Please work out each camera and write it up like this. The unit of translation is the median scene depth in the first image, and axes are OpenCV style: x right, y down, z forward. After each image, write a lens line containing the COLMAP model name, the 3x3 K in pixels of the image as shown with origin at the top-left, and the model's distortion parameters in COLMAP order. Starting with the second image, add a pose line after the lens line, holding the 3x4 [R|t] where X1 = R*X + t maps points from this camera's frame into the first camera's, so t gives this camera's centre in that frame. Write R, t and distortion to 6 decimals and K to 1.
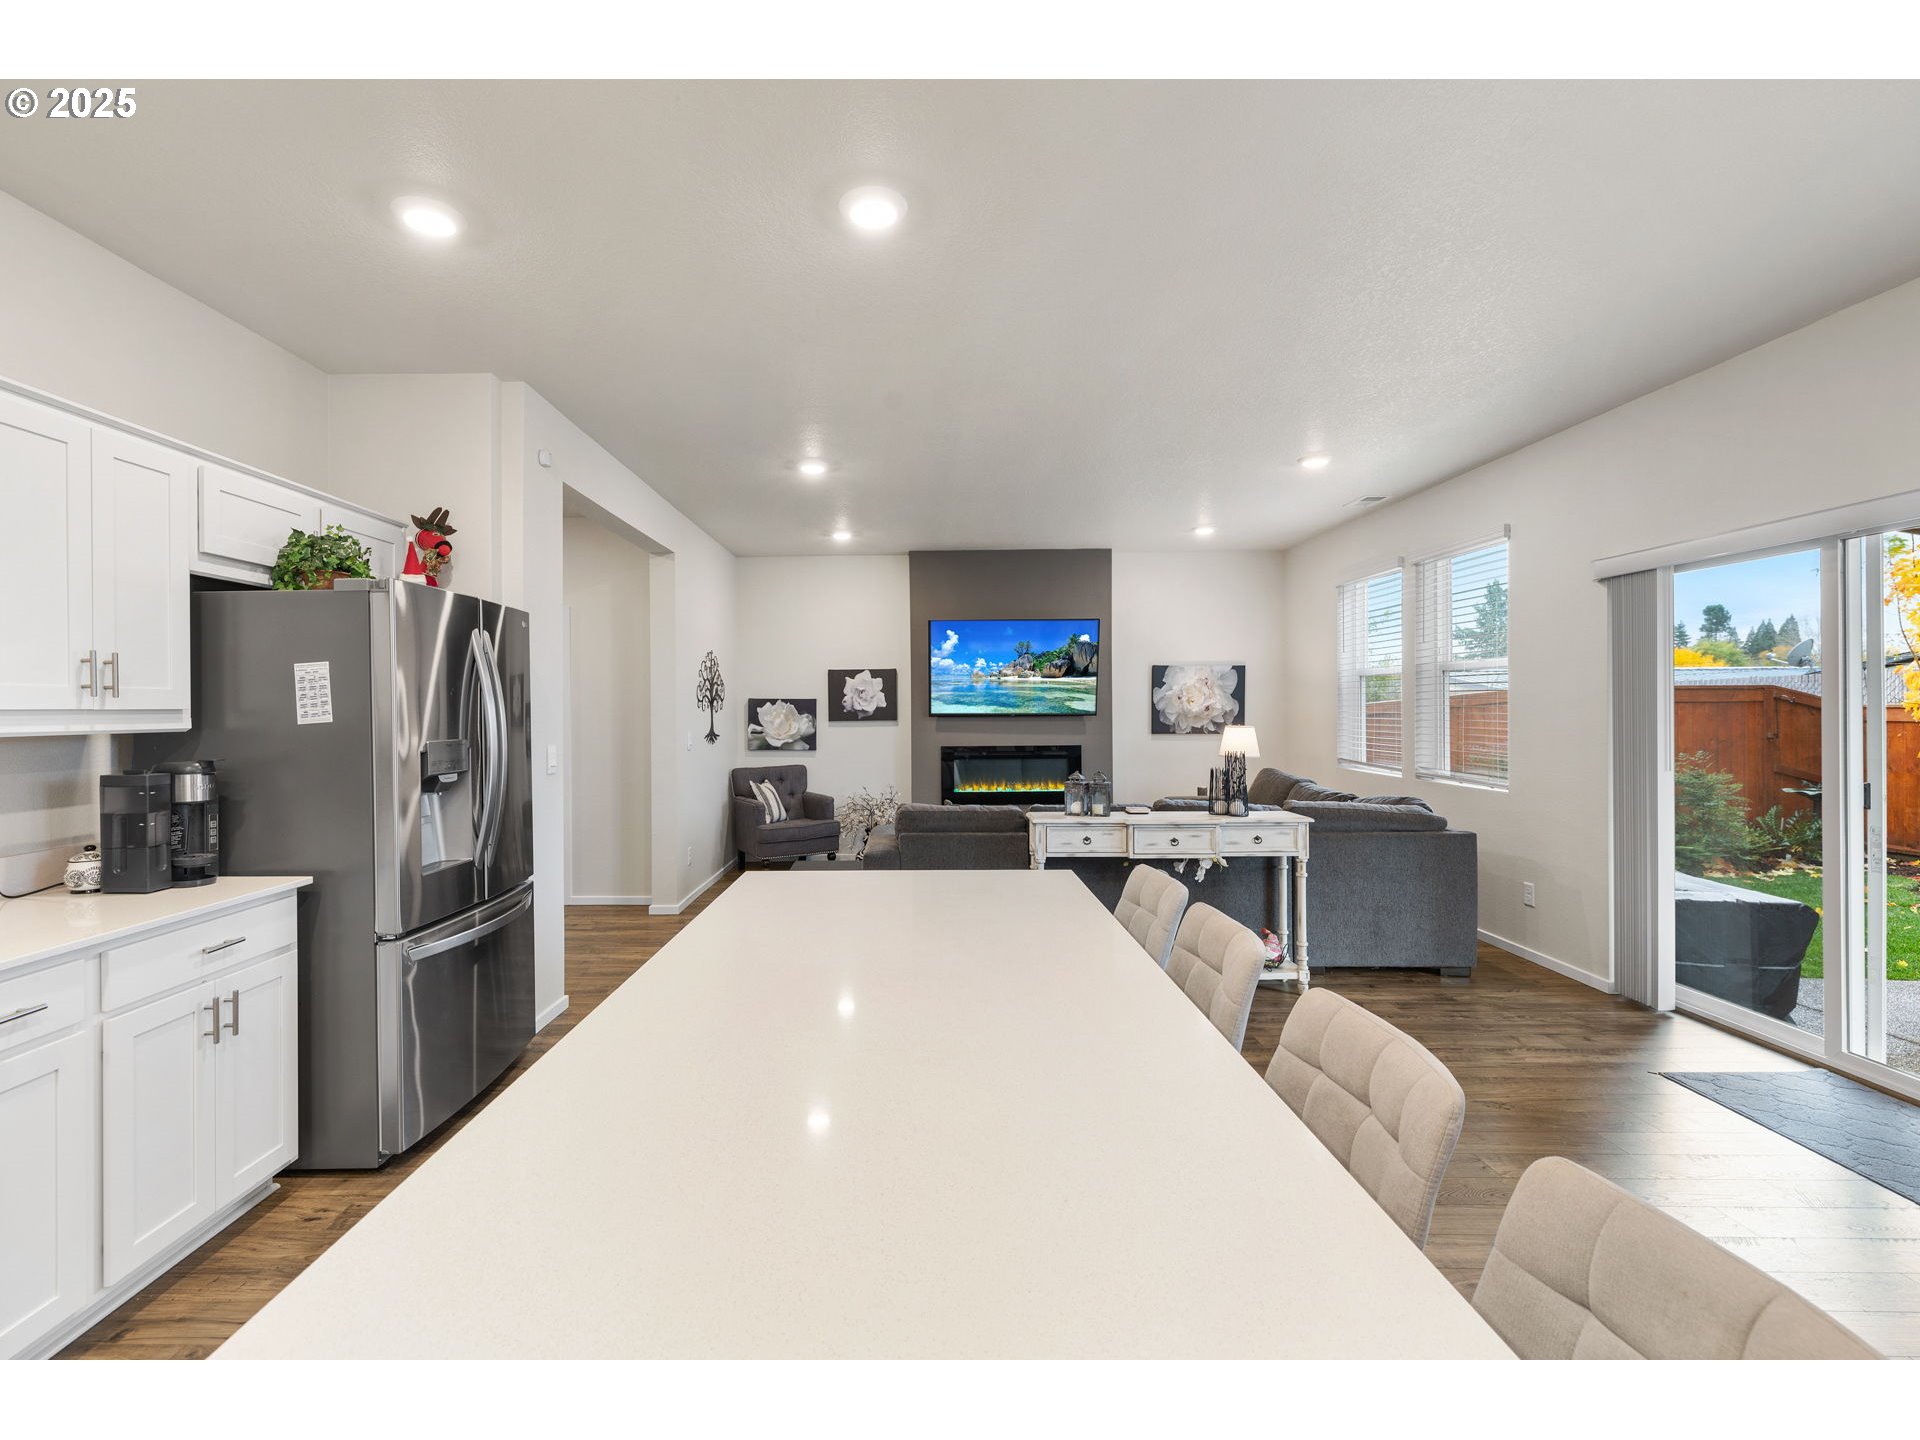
lens RADIAL K [[838.0, 0, 898.8], [0, 838.0, 711.3], [0, 0, 1]] dist [-0.002326, -0.000191]
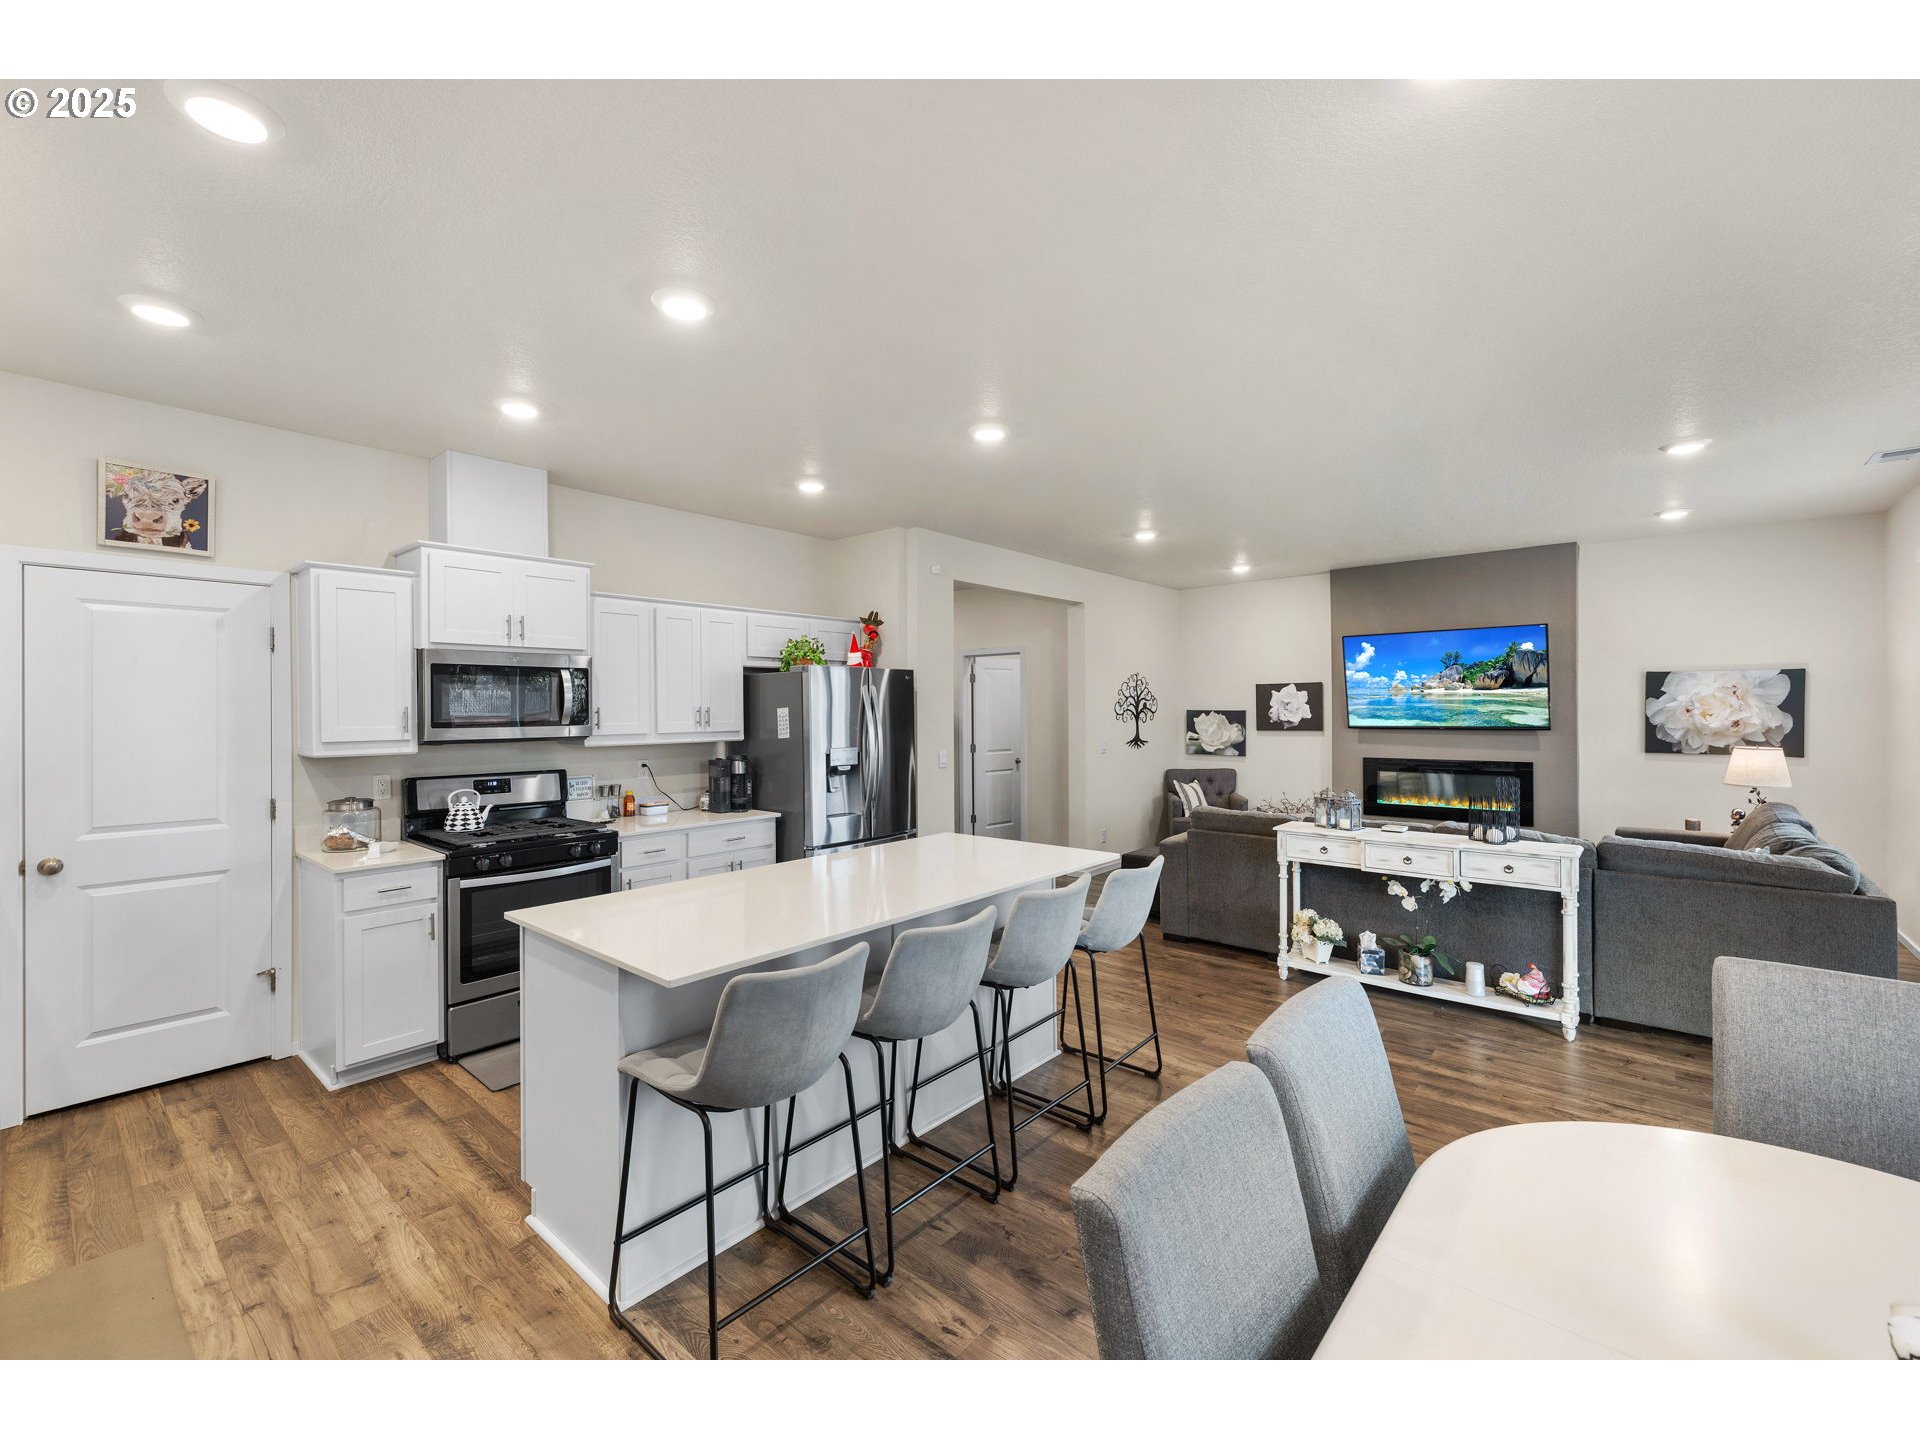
lens RADIAL K [[800.0, 0, 934.5], [0, 800.0, 710.6], [0, 0, 1]] dist [-0.001942, 0.000717]
pose [[0.763082, 0.002216, -0.646298, 0.474387], [0.000975, 0.999989, 0.004580, -0.034531], [0.646301, -0.004125, 0.763072, -0.137642]]
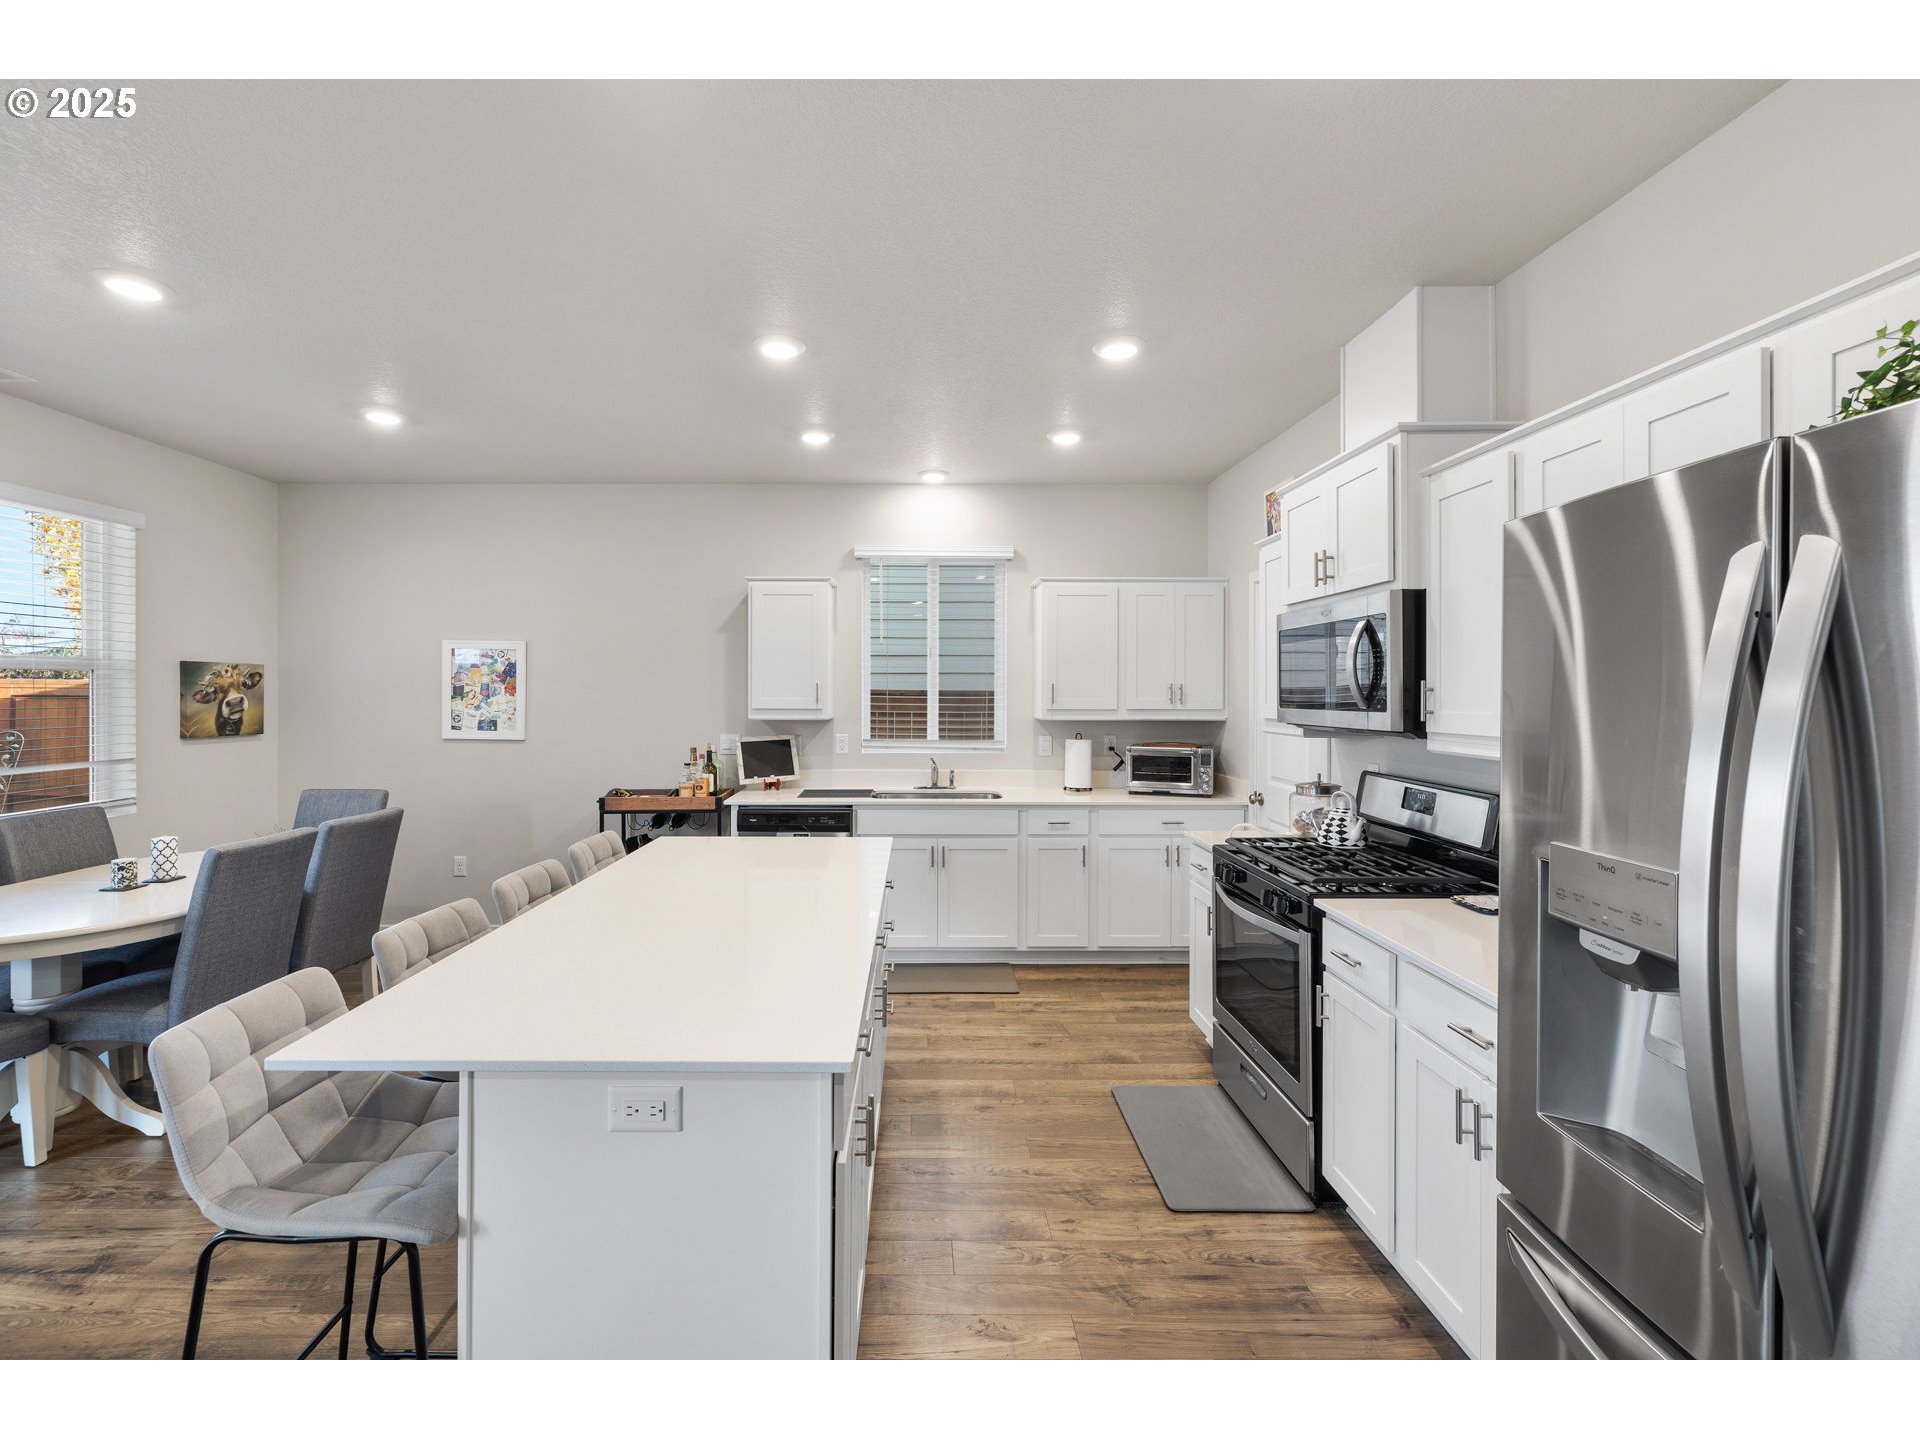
lens RADIAL K [[838.0, 0, 928.6], [0, 838.0, 691.8], [0, 0, 1]] dist [-0.002326, -0.000191]
pose [[-0.999489, 0.002991, -0.031810, -0.126747], [0.002872, 0.999989, 0.003787, -0.031034], [0.031821, 0.003694, -0.999487, 0.888713]]
